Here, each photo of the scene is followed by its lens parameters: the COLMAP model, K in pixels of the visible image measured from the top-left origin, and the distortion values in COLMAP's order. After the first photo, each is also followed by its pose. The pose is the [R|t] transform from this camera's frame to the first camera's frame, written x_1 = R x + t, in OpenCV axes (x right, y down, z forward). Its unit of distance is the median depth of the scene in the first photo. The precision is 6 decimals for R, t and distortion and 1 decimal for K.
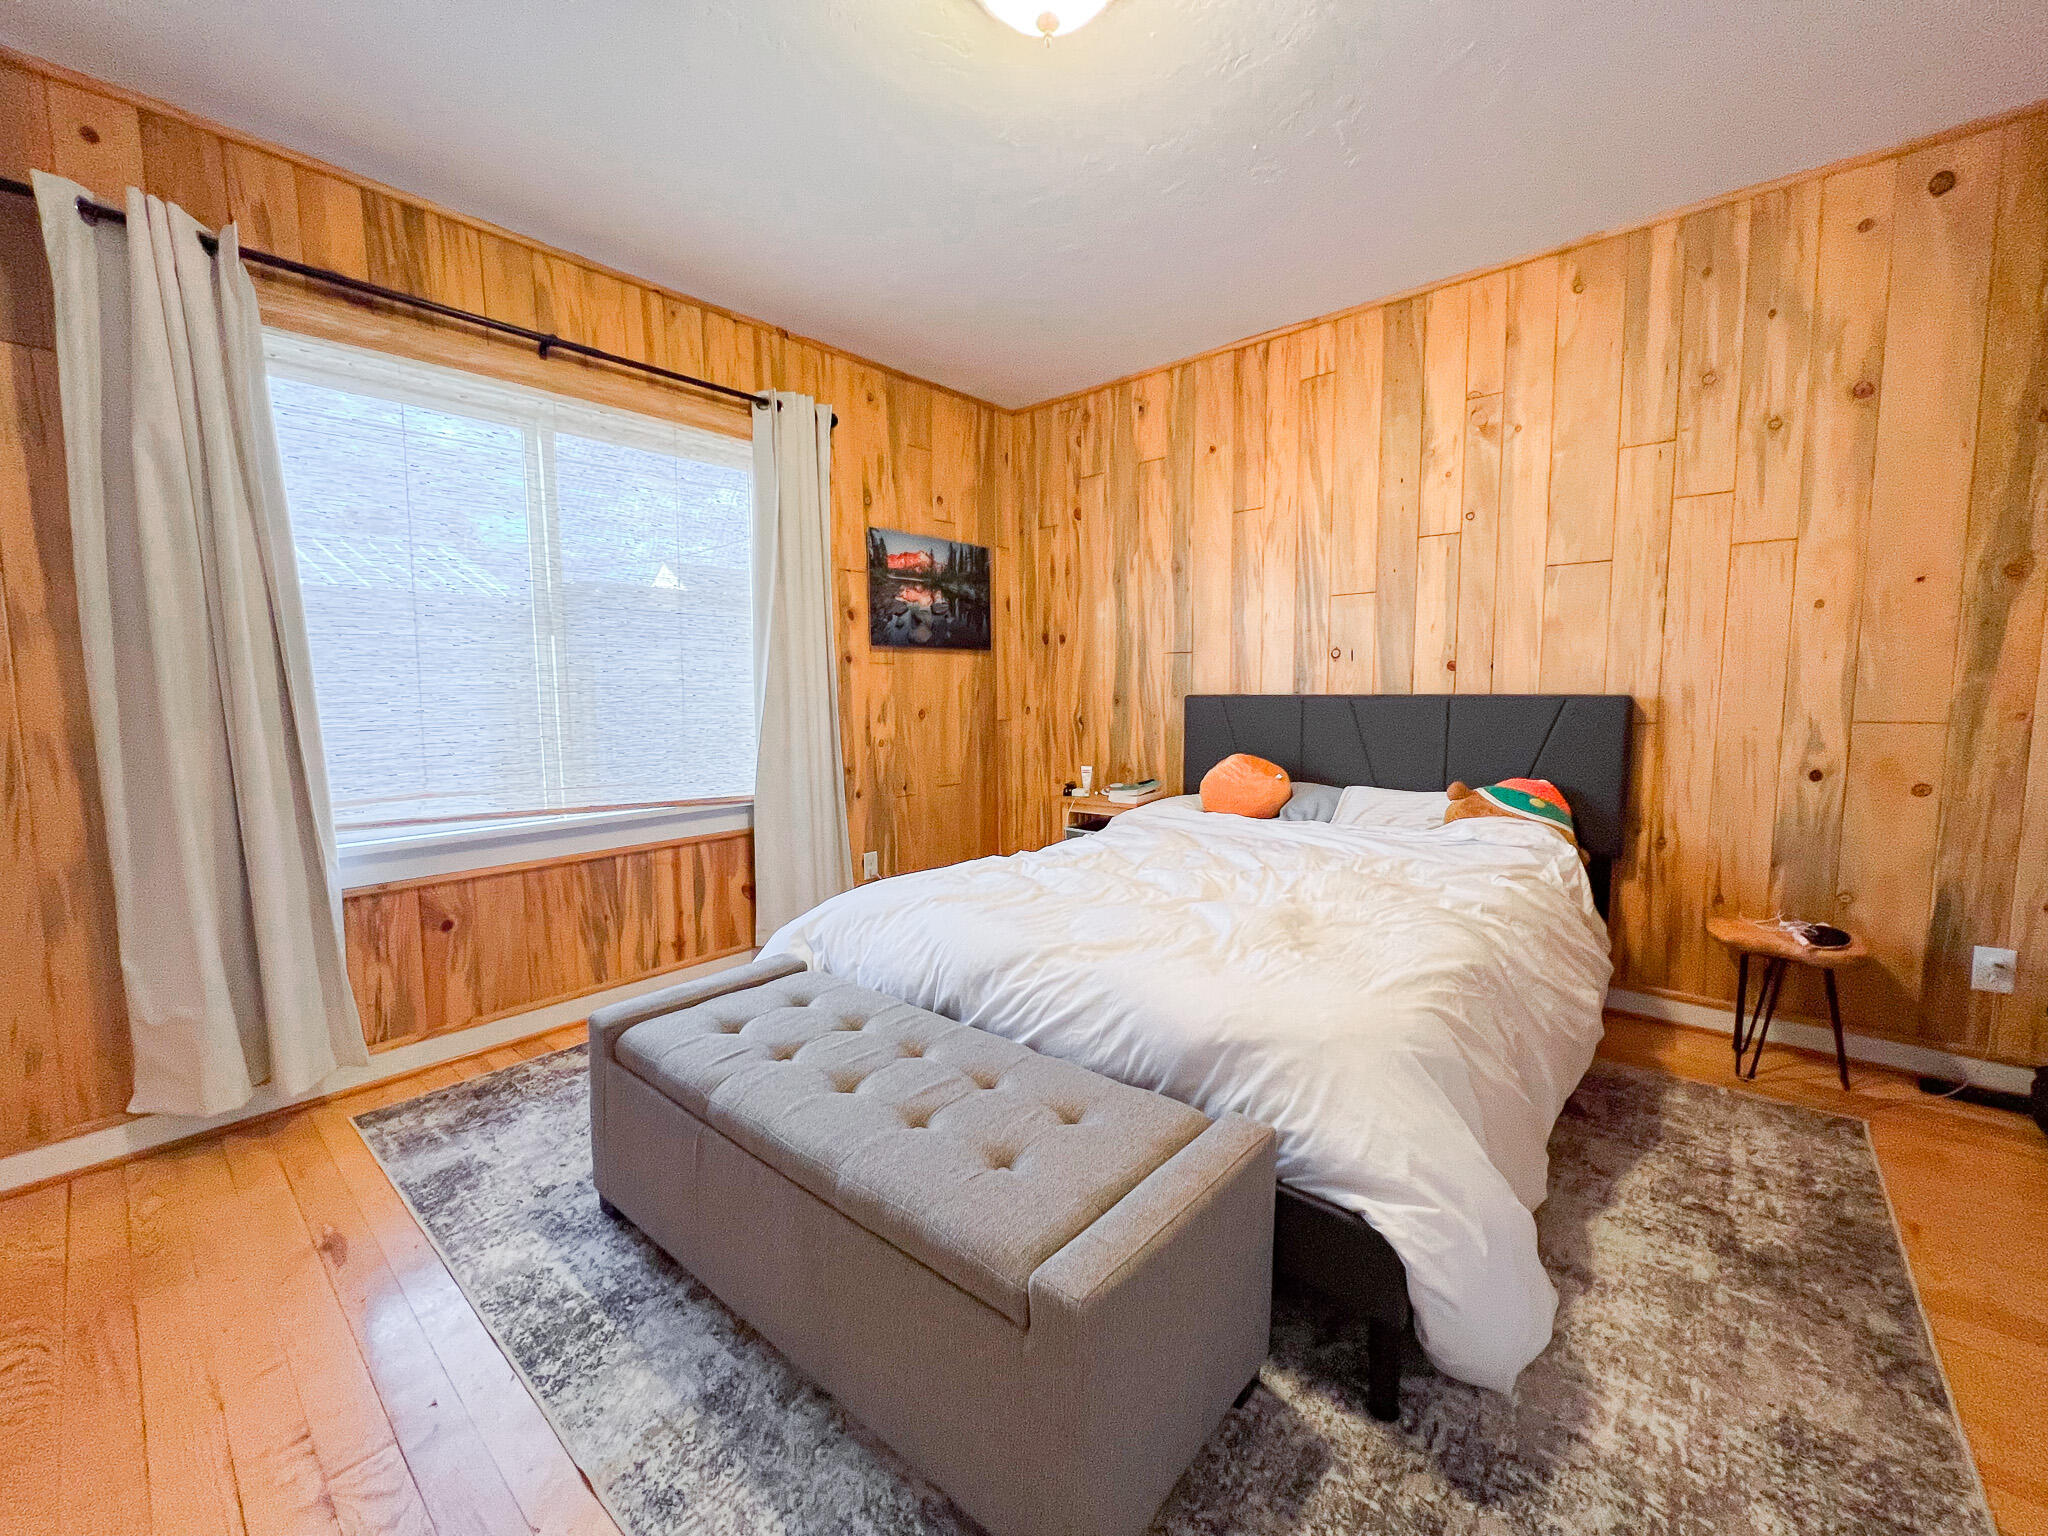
lens RADIAL K [[820.9, 0, 1024.0], [0, 820.9, 768.0], [0, 0, 1]] dist [-0.002078, -0.000387]
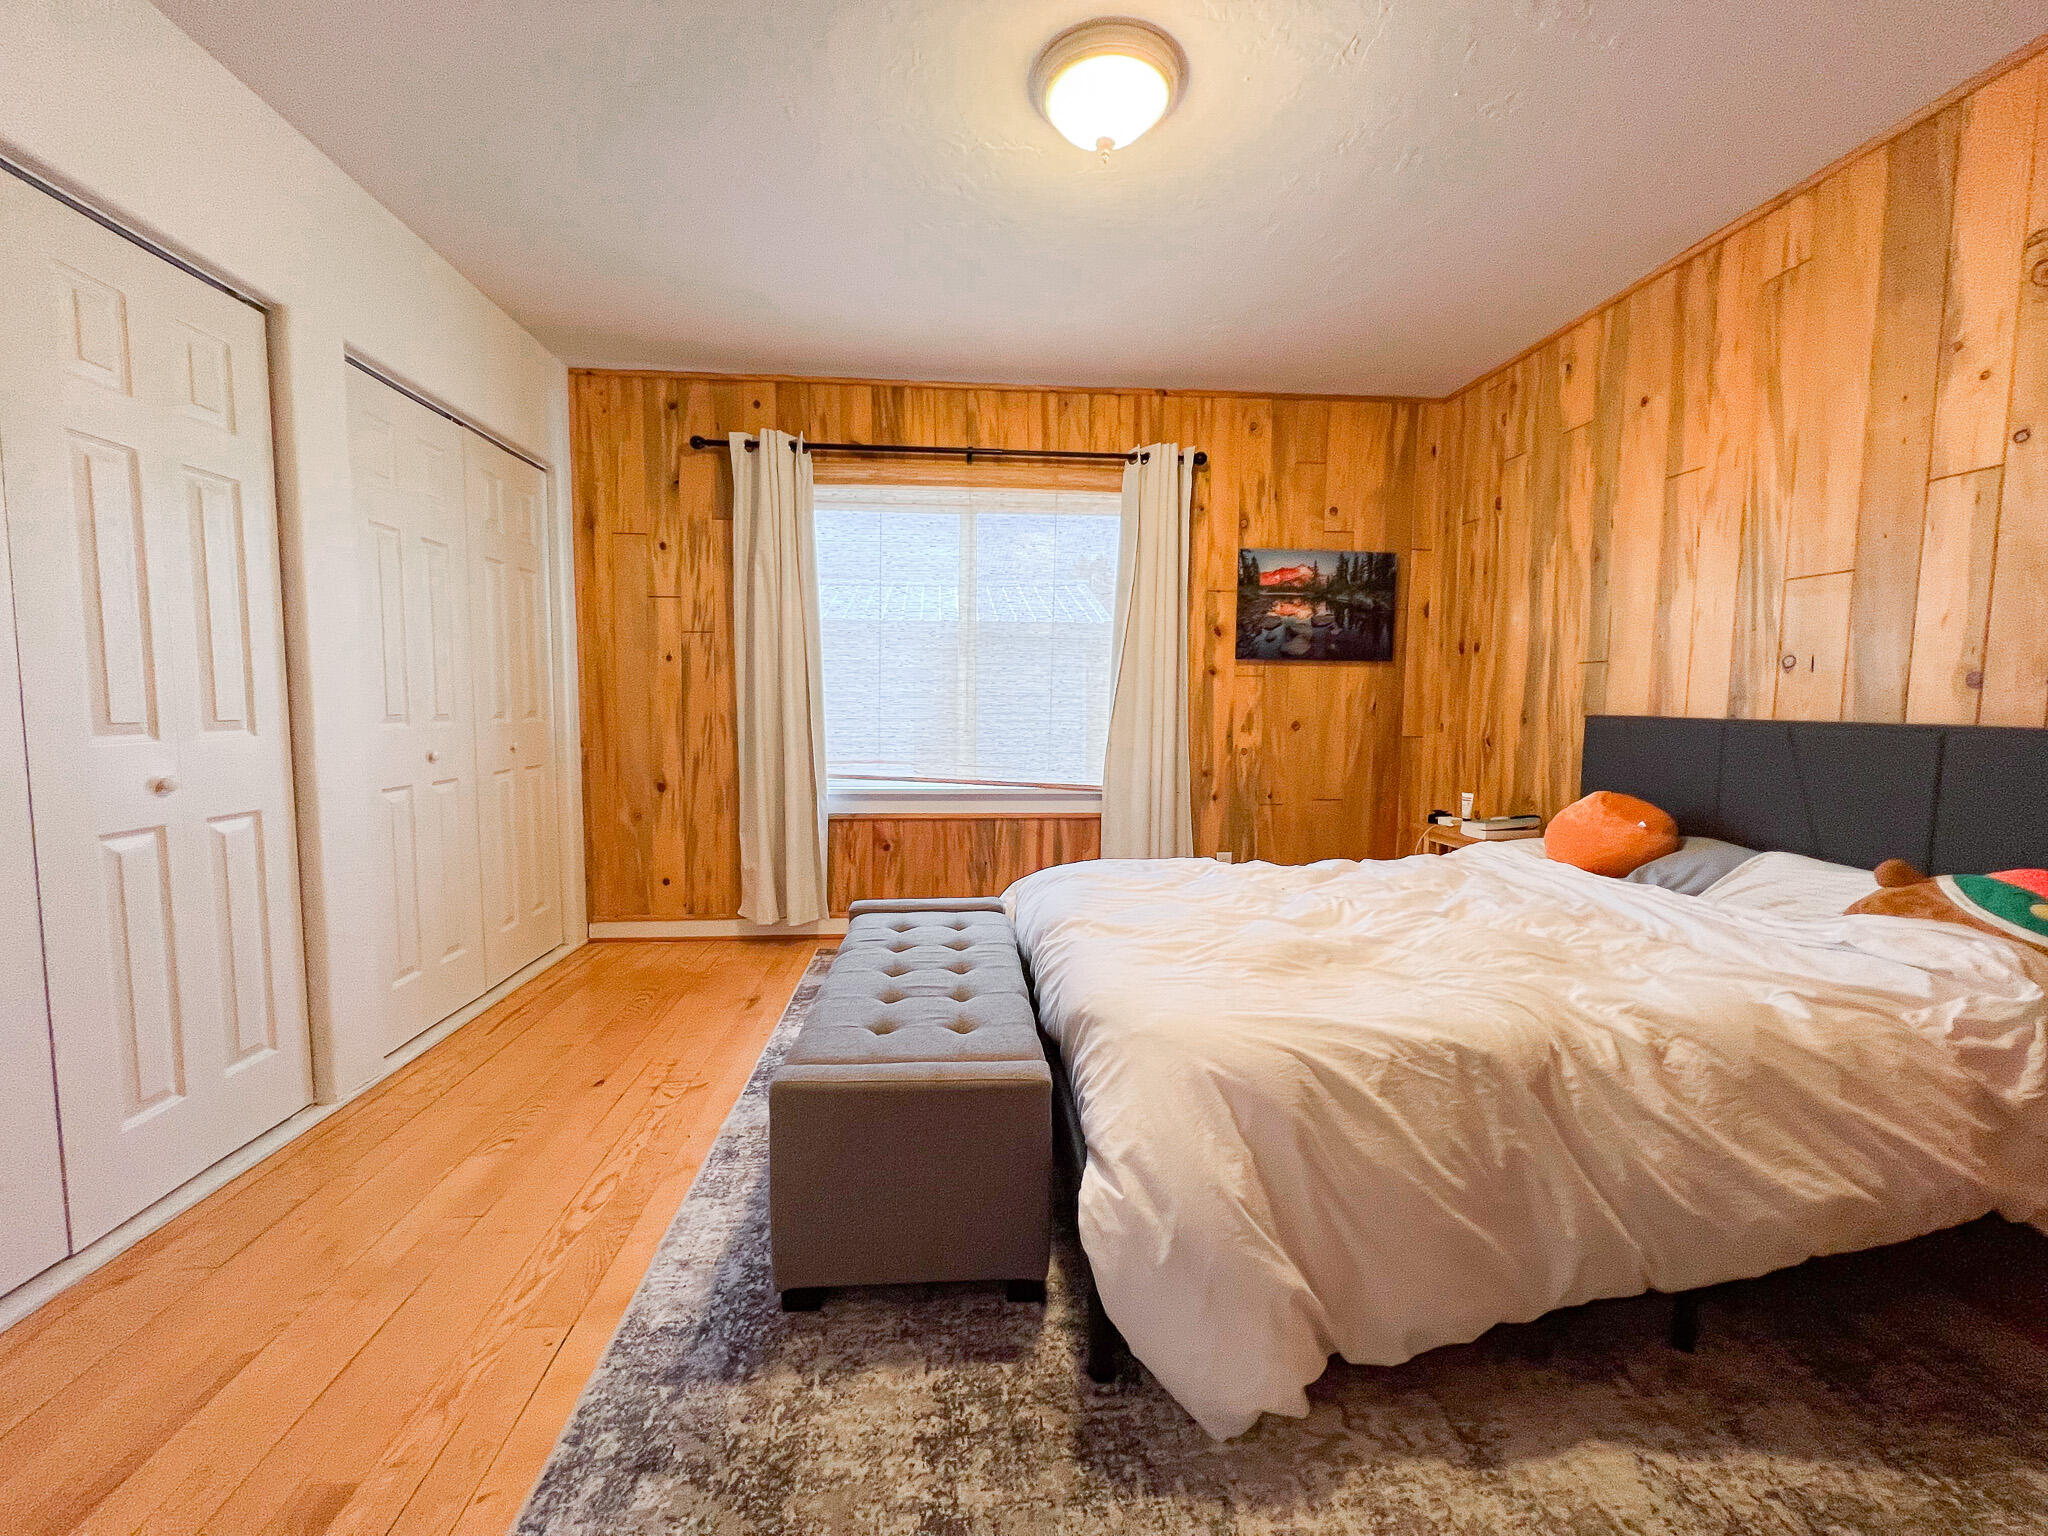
lens RADIAL K [[817.2, 0, 1011.1], [0, 817.2, 768.5], [0, 0, 1]] dist [-0.000708, -0.000306]
pose [[0.711940, 0.077641, -0.697935, 0.379465], [-0.084790, 0.996102, 0.024318, -0.009131], [0.697103, 0.041865, 0.715748, 0.041435]]
